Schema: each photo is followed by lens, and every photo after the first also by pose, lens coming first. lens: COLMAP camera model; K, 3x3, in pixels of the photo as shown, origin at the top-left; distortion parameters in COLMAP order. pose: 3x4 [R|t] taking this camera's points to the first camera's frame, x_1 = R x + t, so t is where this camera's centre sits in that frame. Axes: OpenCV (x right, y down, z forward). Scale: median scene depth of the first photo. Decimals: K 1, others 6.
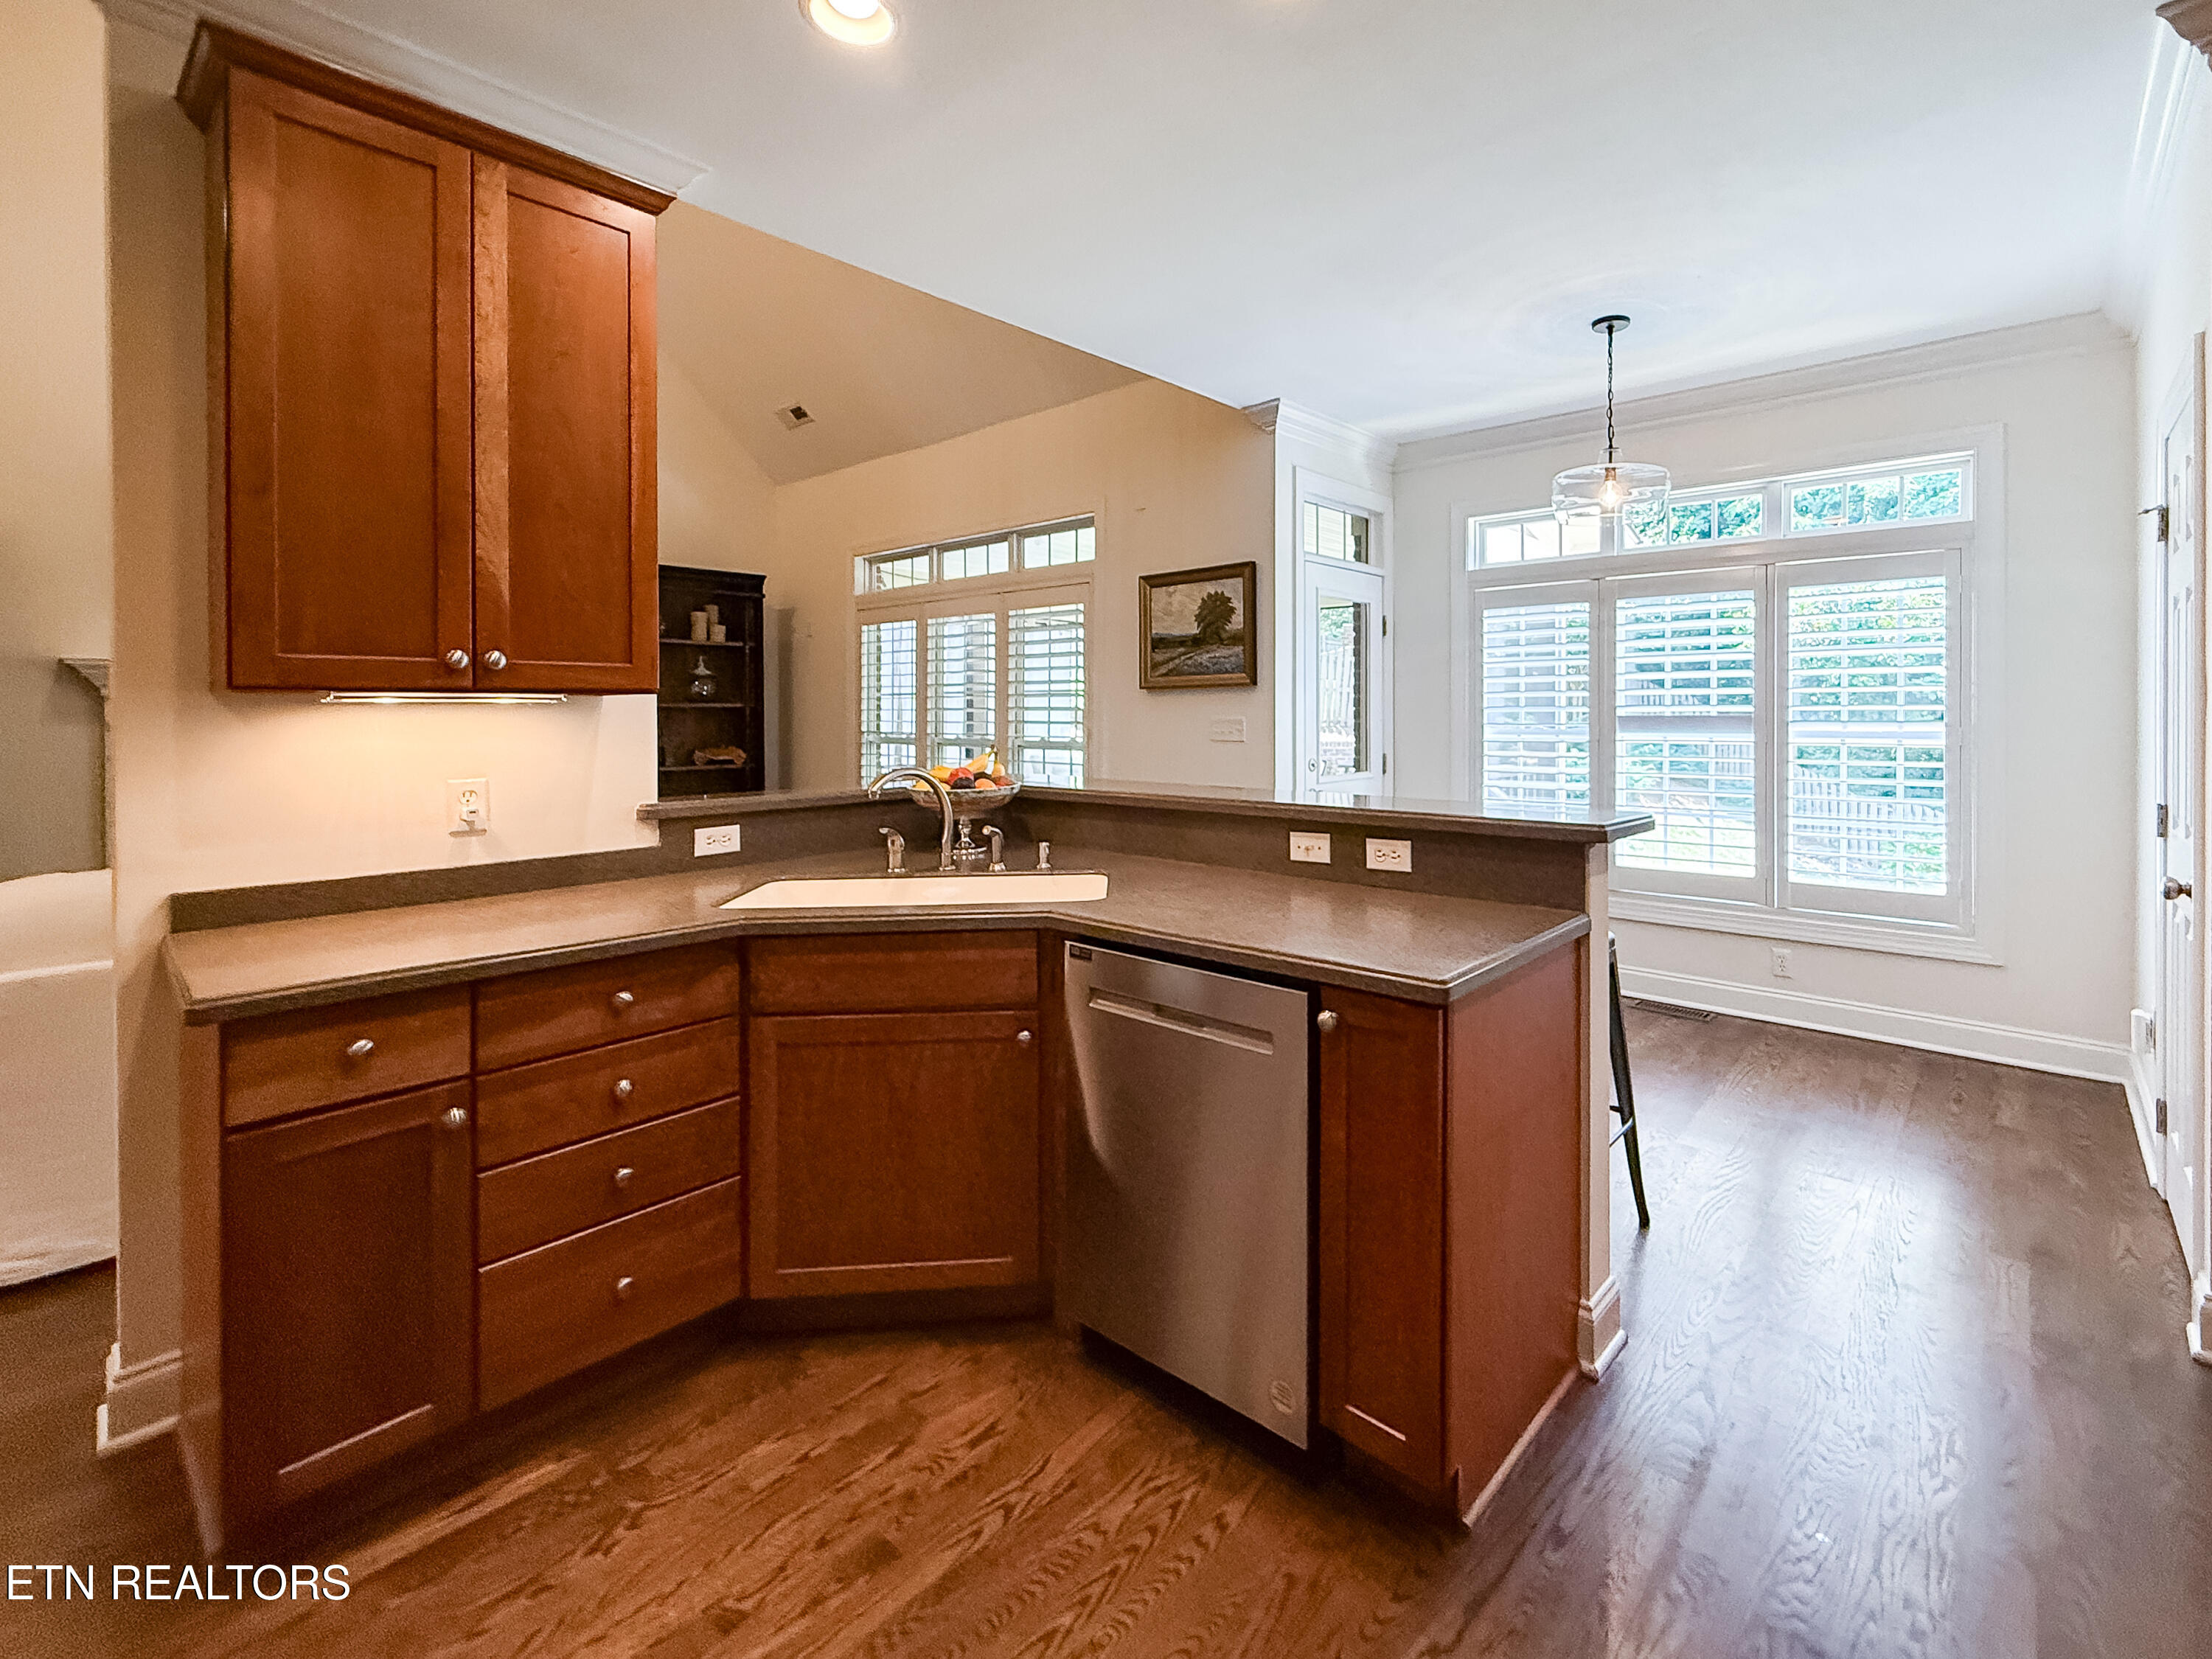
lens RADIAL K [[963.7, 0, 1109.7], [0, 963.7, 719.4], [0, 0, 1]] dist [-0.000209, 0.000125]
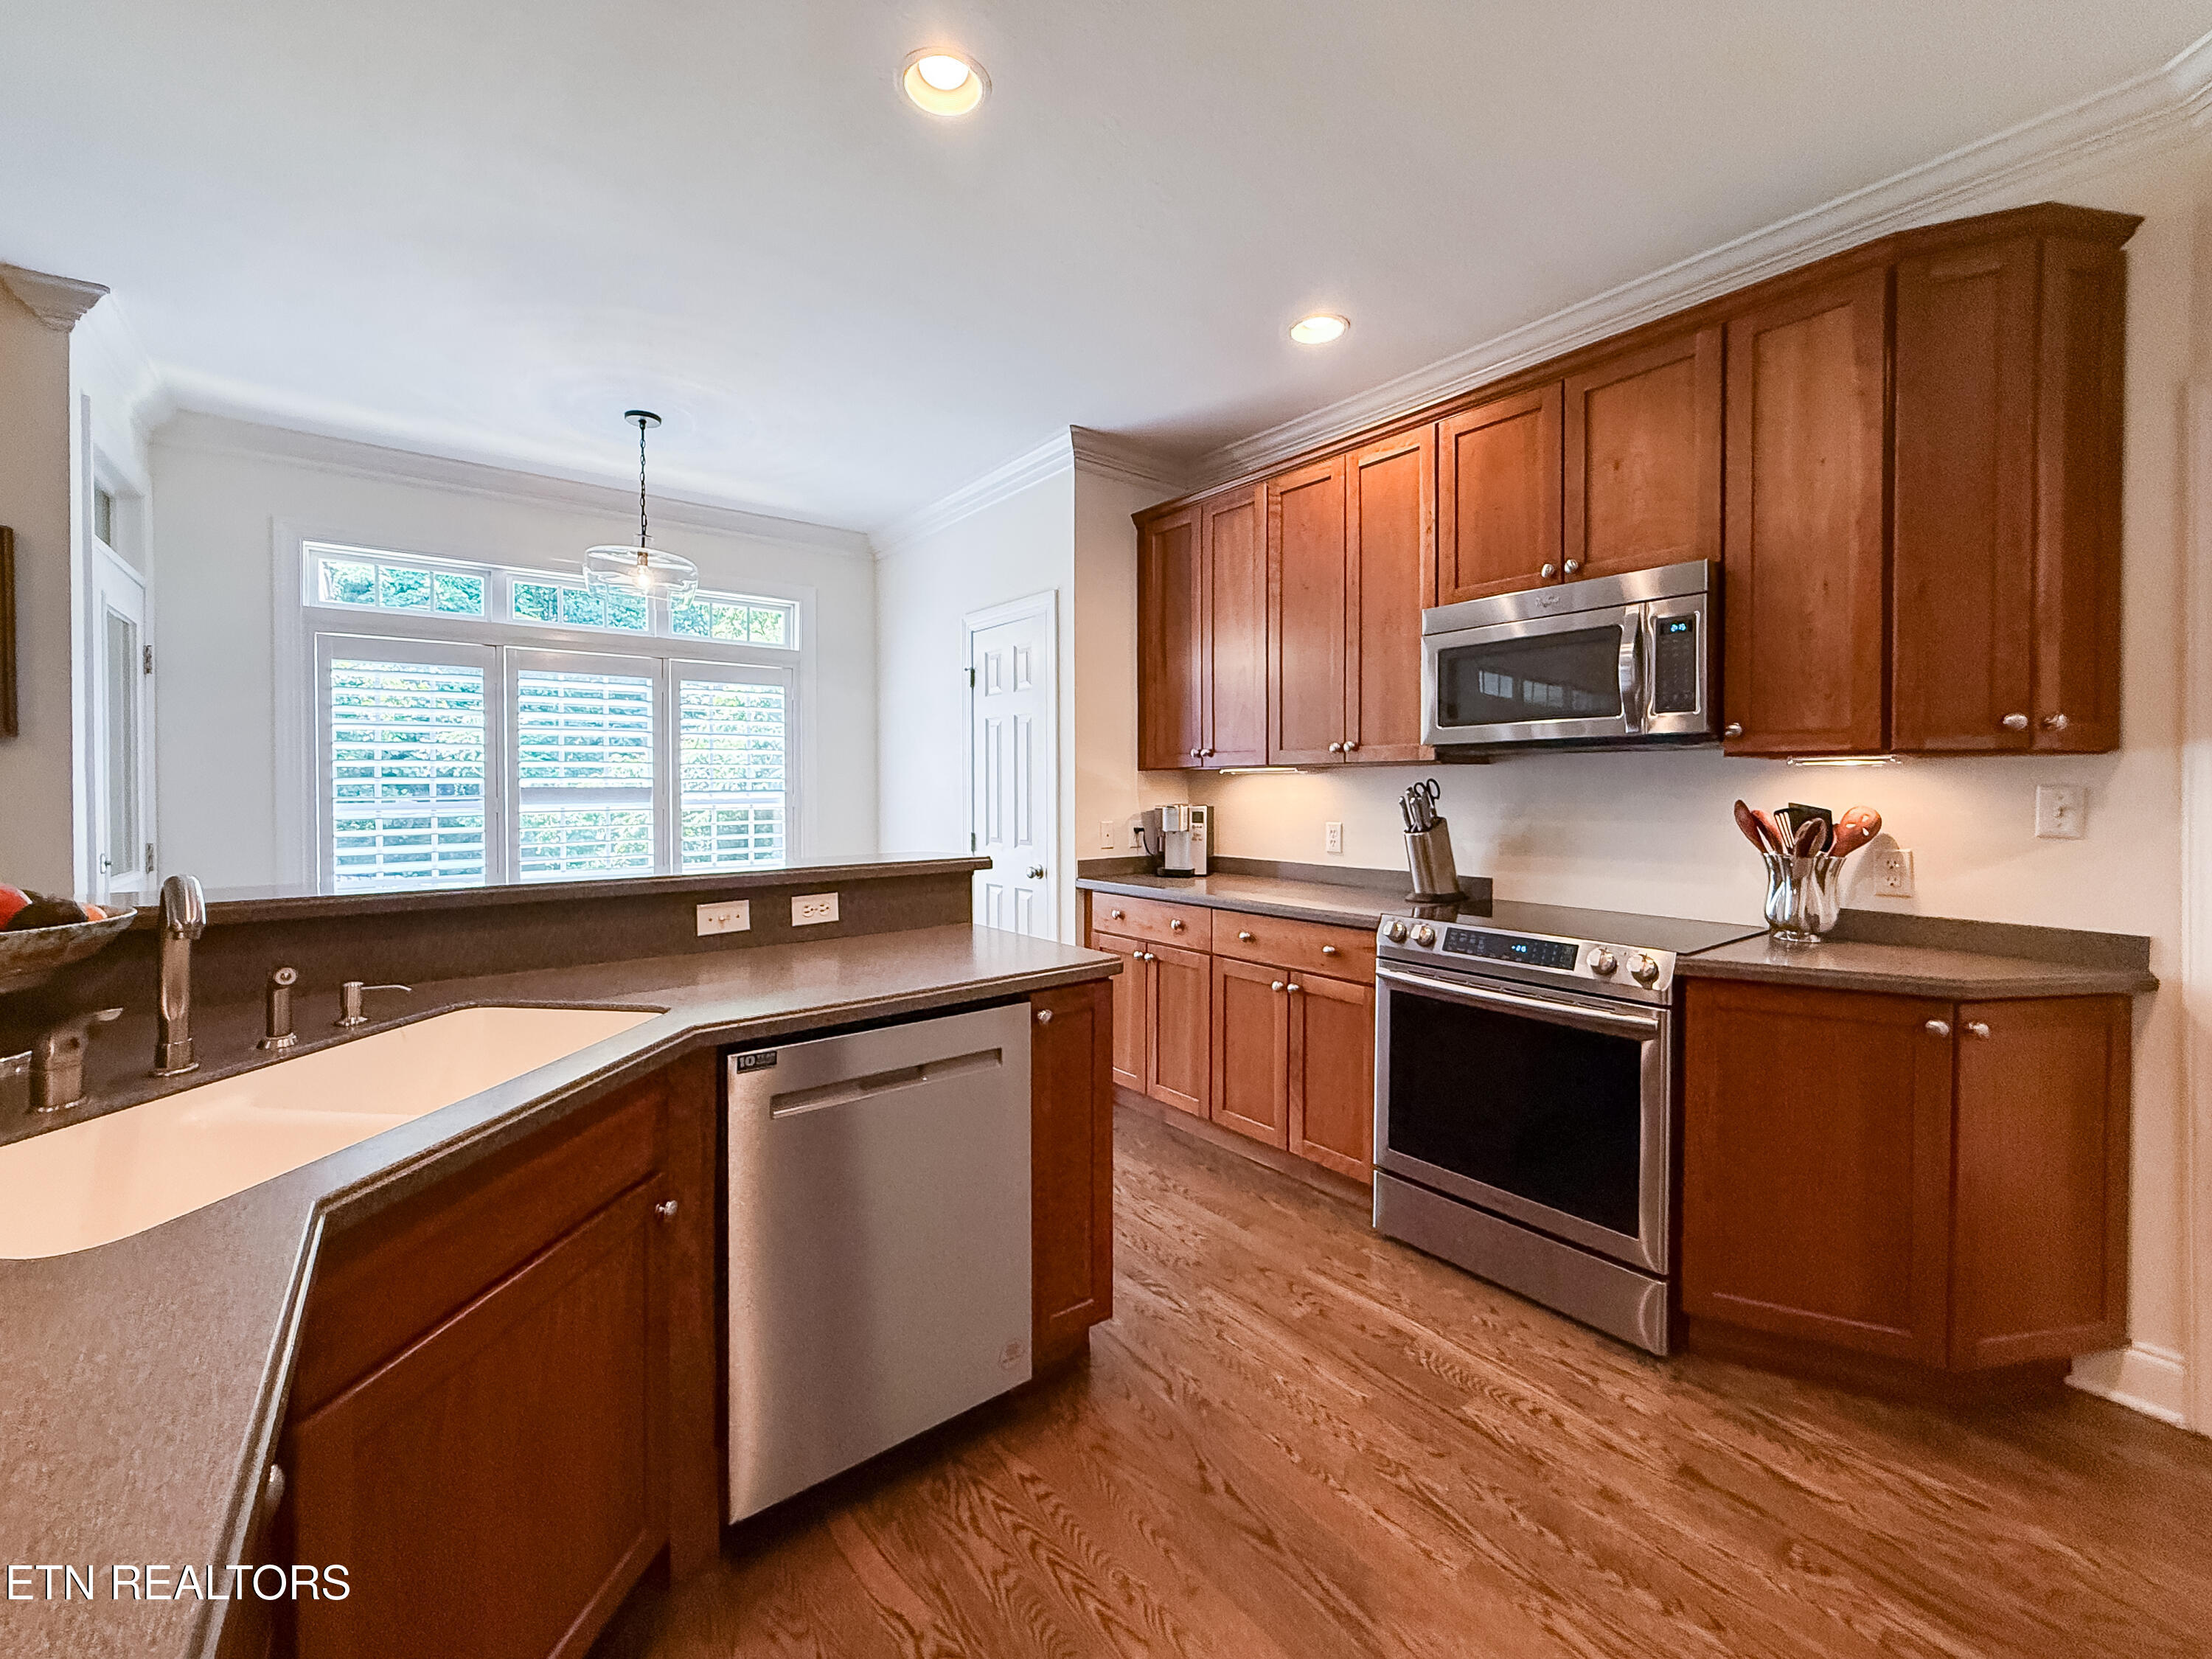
lens RADIAL K [[937.7, 0, 1113.6], [0, 937.7, 798.6], [0, 0, 1]] dist [0.000231, -0.000159]
pose [[0.161843, -0.010576, 0.986760, -0.577640], [0.011488, 0.999895, 0.008833, 0.011486], [-0.986750, 0.009907, 0.161948, 0.430364]]
